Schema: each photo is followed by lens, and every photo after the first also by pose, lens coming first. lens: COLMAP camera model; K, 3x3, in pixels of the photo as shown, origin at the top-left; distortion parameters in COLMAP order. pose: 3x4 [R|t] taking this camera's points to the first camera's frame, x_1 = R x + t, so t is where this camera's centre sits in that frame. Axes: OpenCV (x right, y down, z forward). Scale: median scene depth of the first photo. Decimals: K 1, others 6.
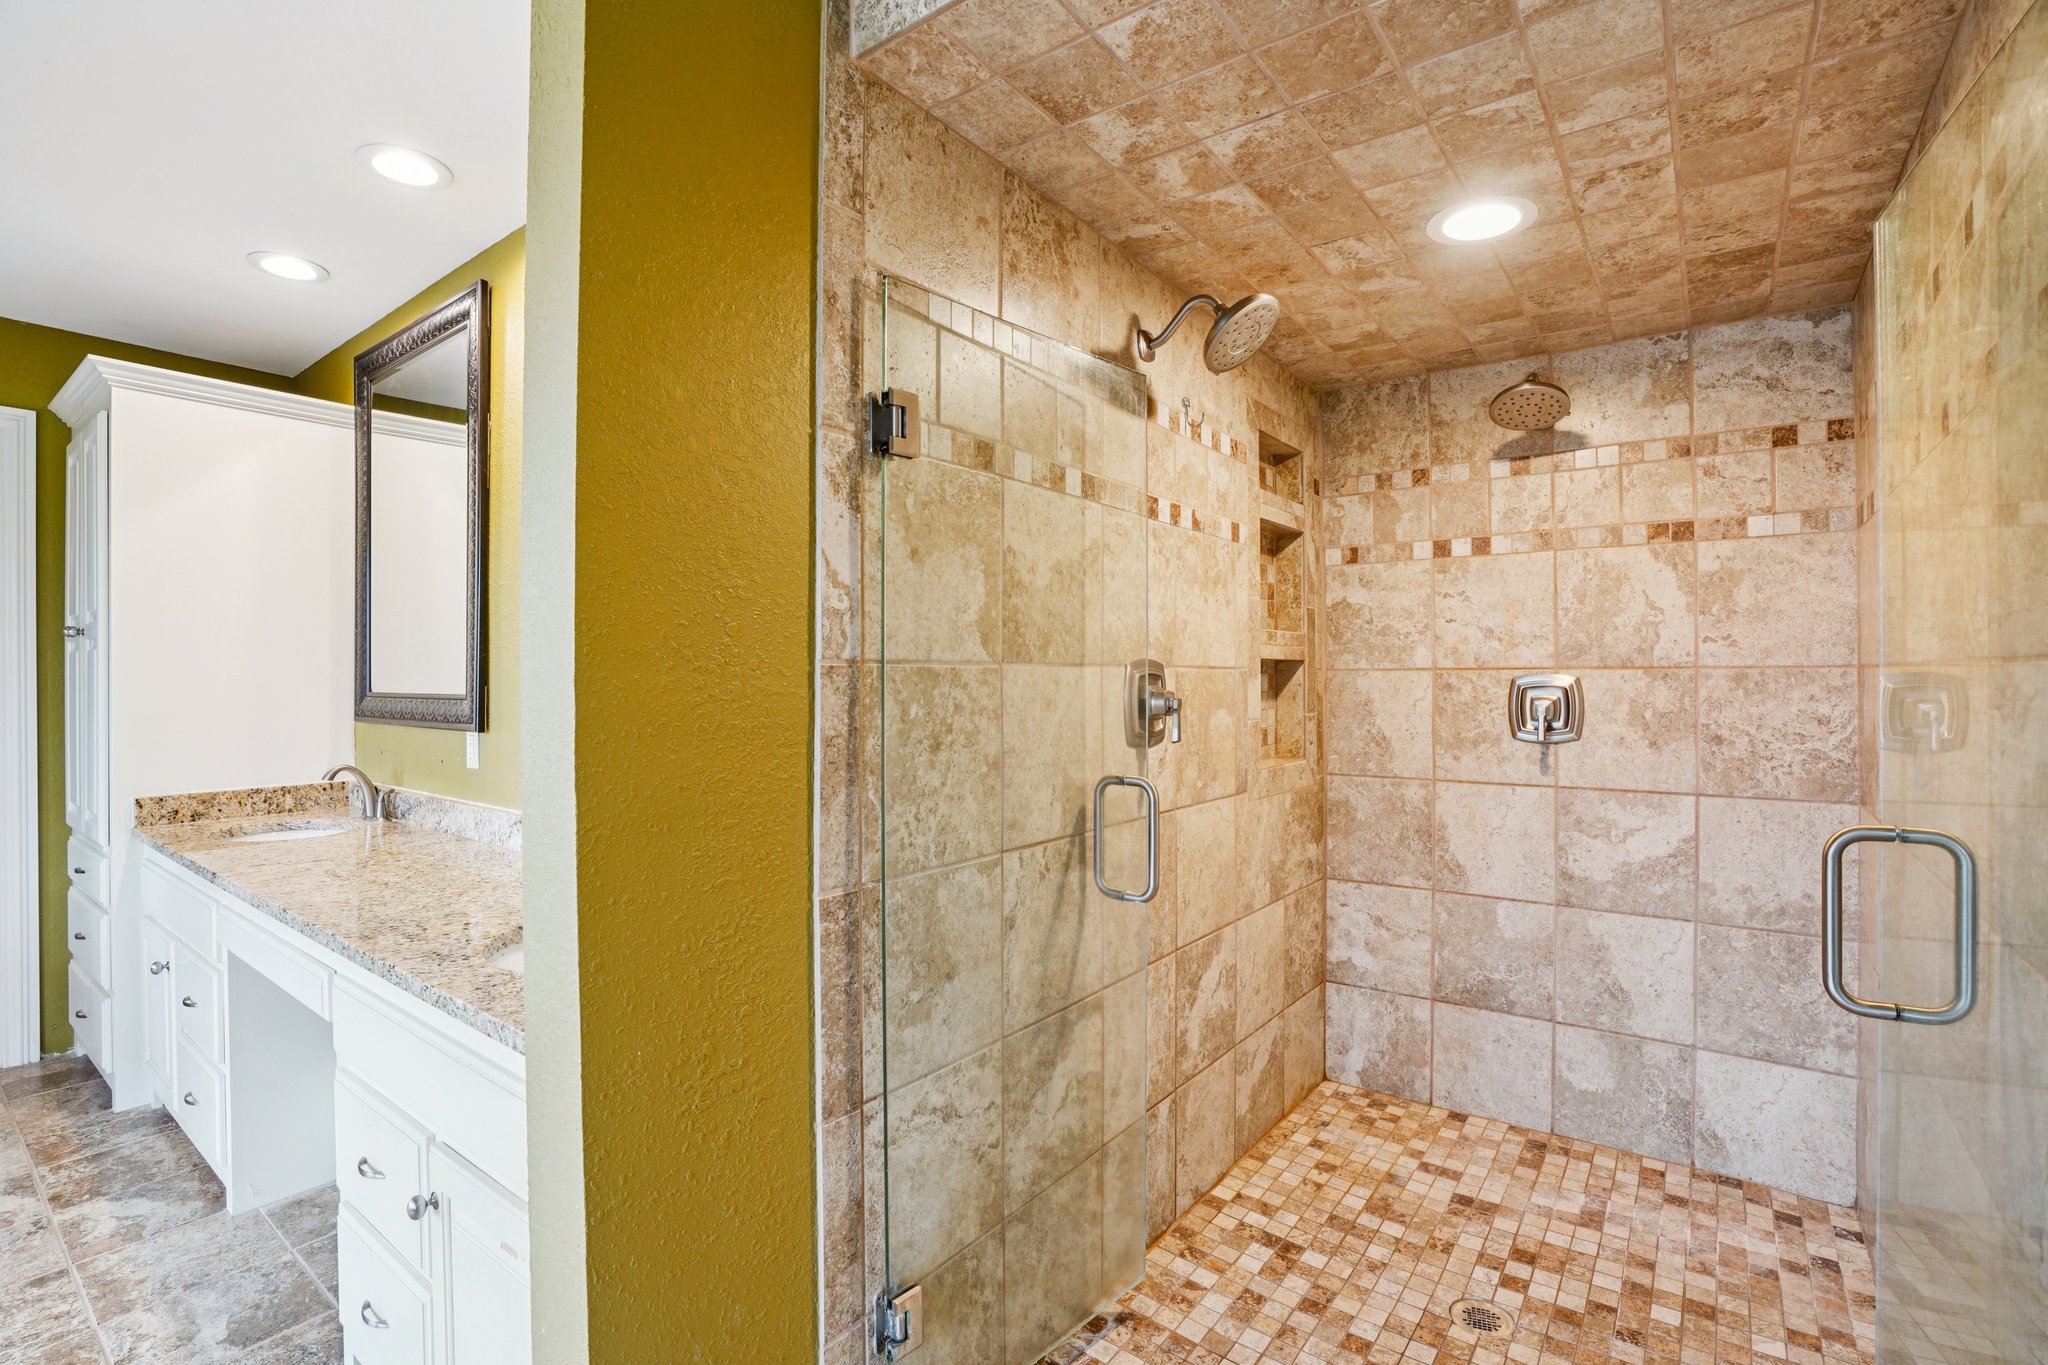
lens RADIAL K [[932.2, 0, 1034.6], [0, 932.2, 671.2], [0, 0, 1]] dist [-0.054411, 0.013974]
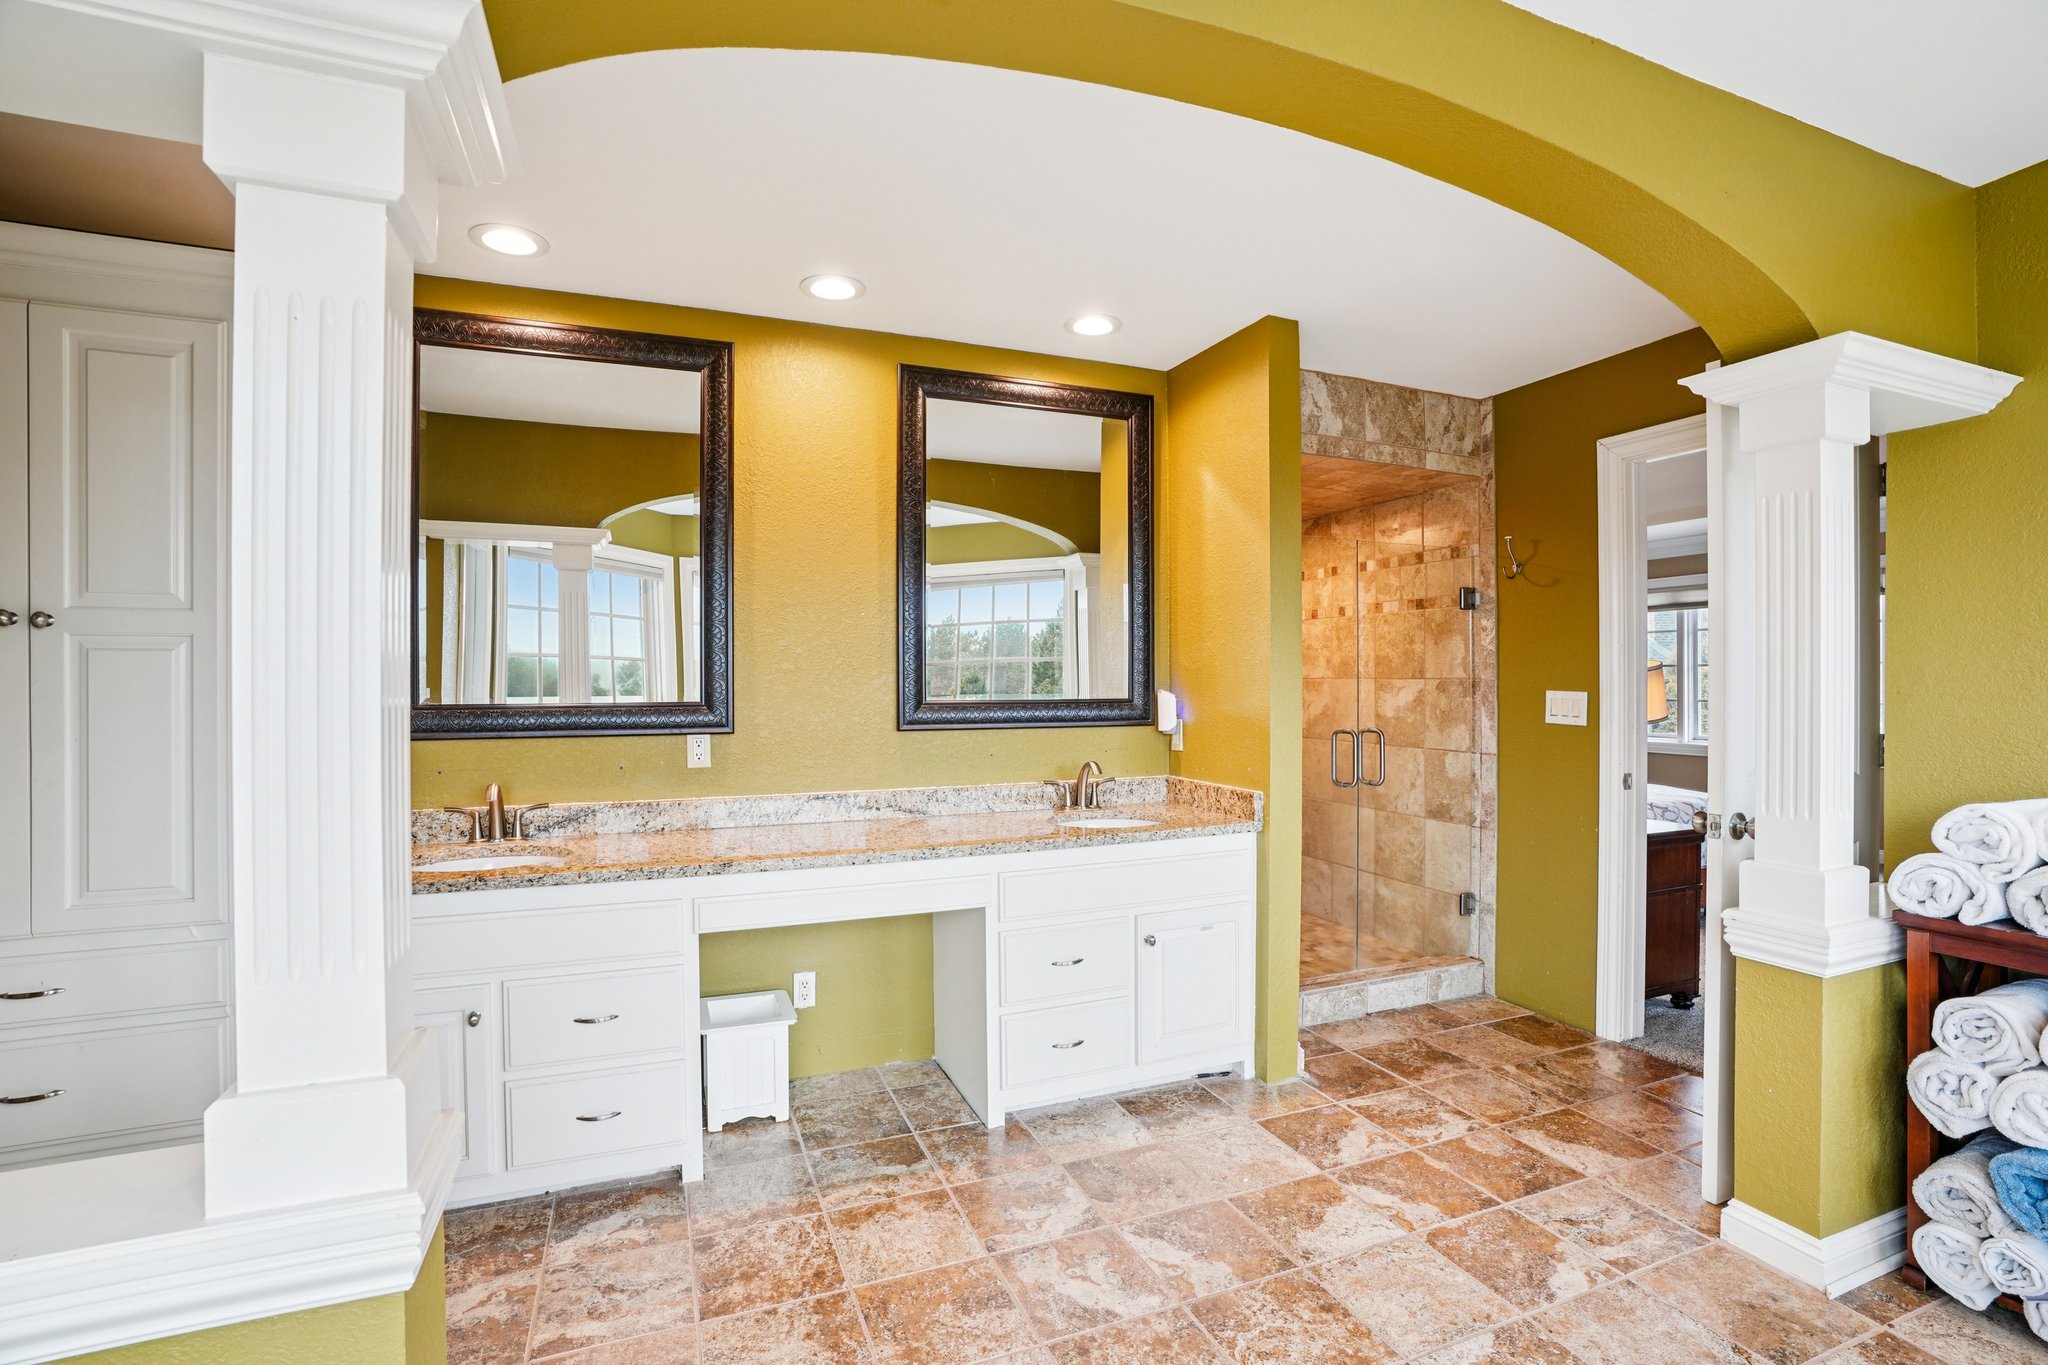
lens RADIAL K [[932.2, 0, 1025.4], [0, 932.2, 682.3], [0, 0, 1]] dist [-0.054411, 0.013974]
pose [[0.522687, -0.000670, 0.852524, -1.317956], [-0.004160, 0.999986, 0.003337, -0.004405], [-0.852515, -0.005291, 0.522677, 0.061508]]
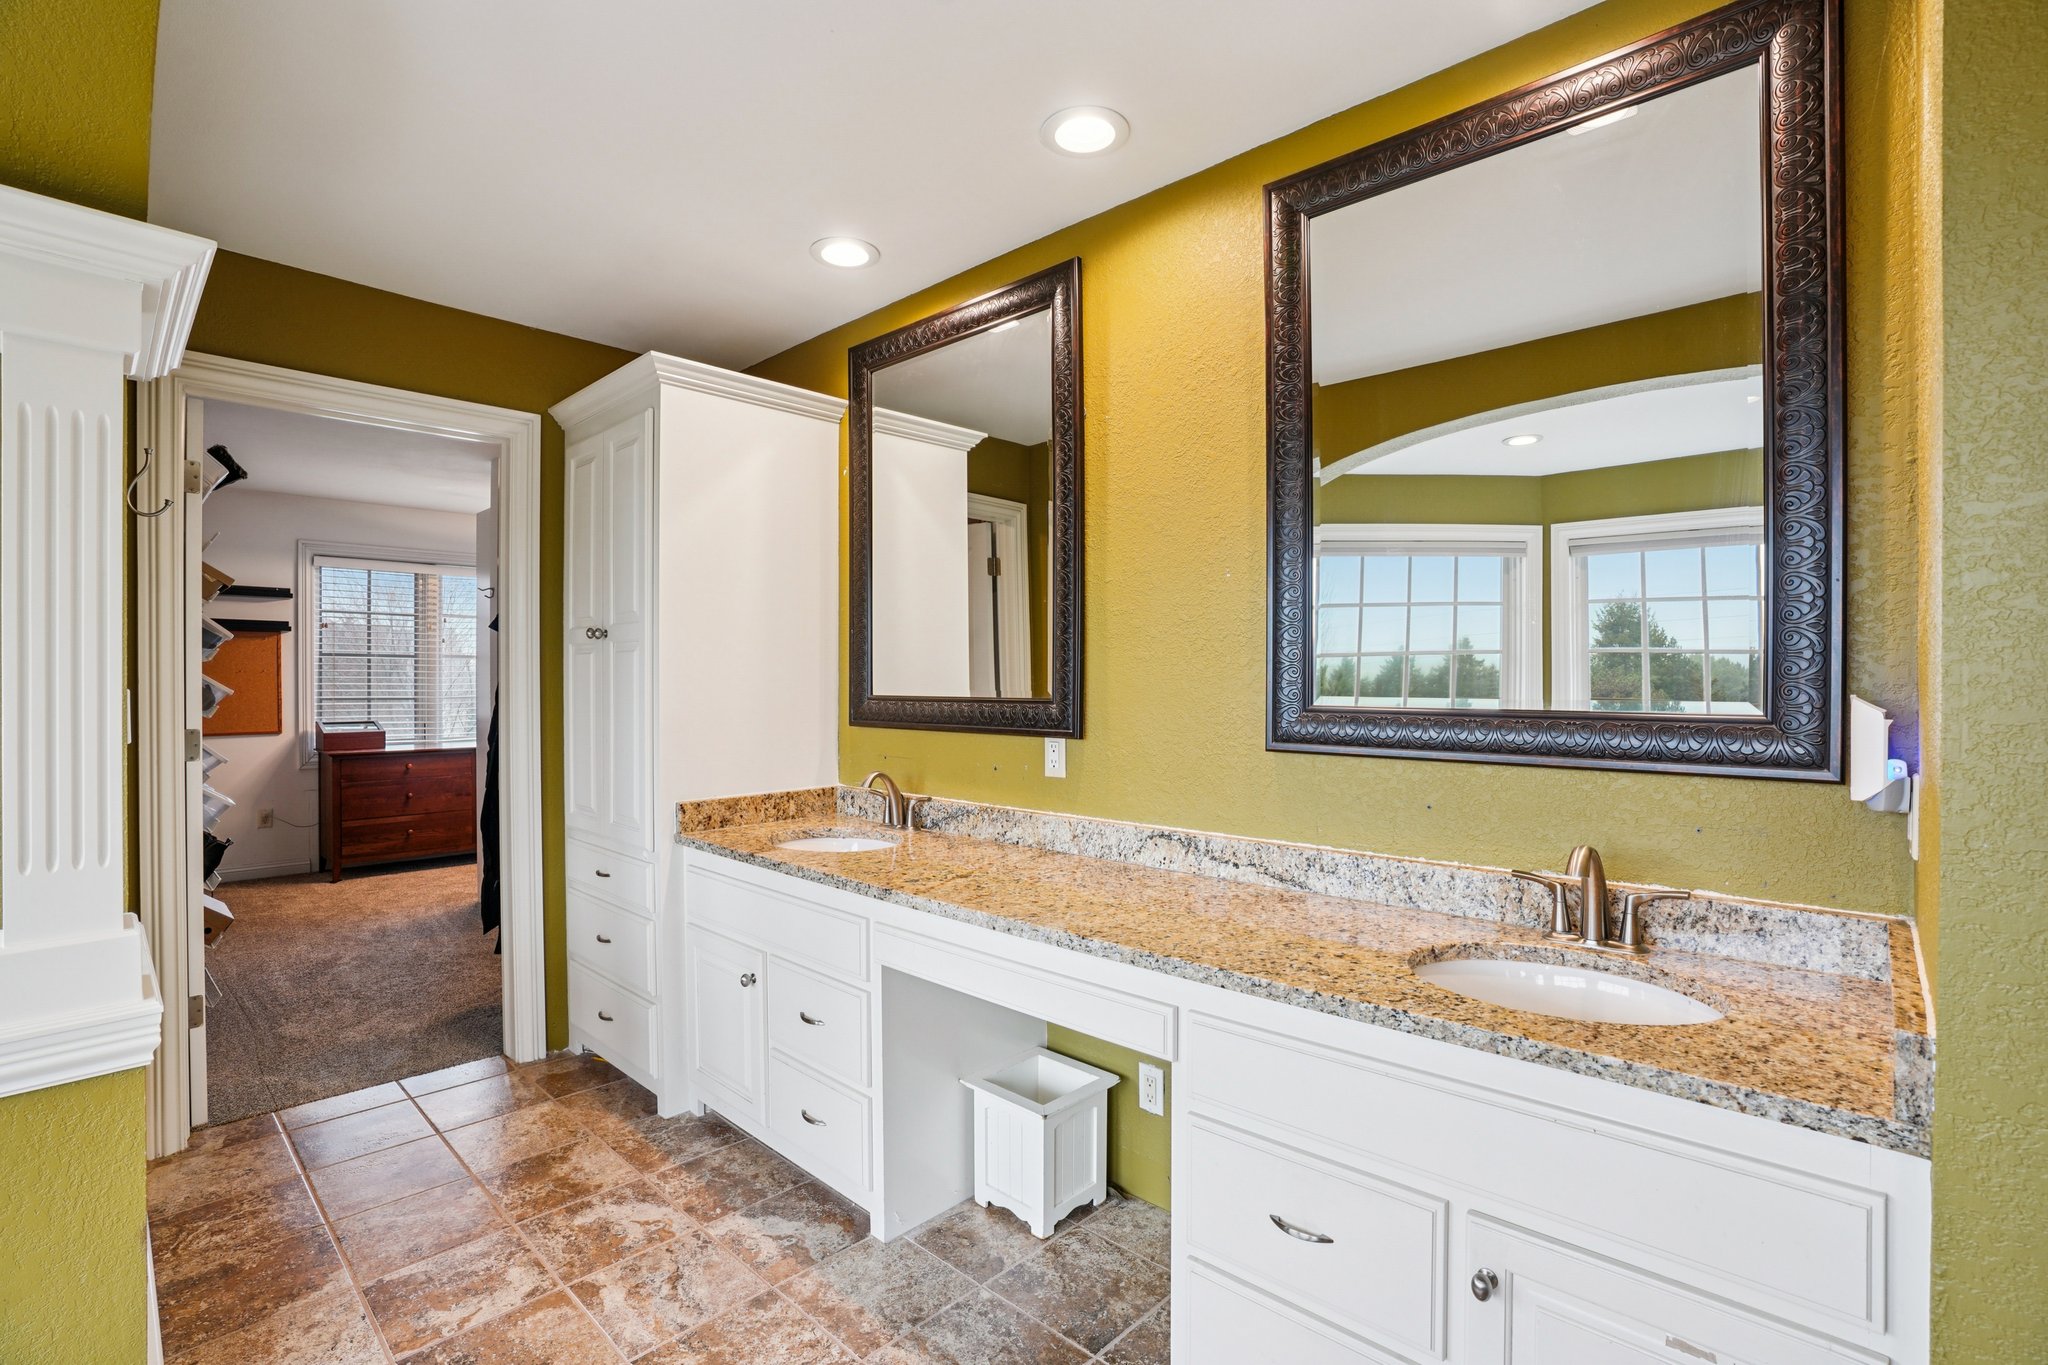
lens RADIAL K [[932.2, 0, 1025.1], [0, 932.2, 681.2], [0, 0, 1]] dist [-0.054411, 0.013974]
pose [[0.992425, 0.002632, -0.122822, -0.503695], [-0.001798, 0.999975, 0.006898, -0.000350], [0.122837, -0.006625, 0.992405, 0.035188]]
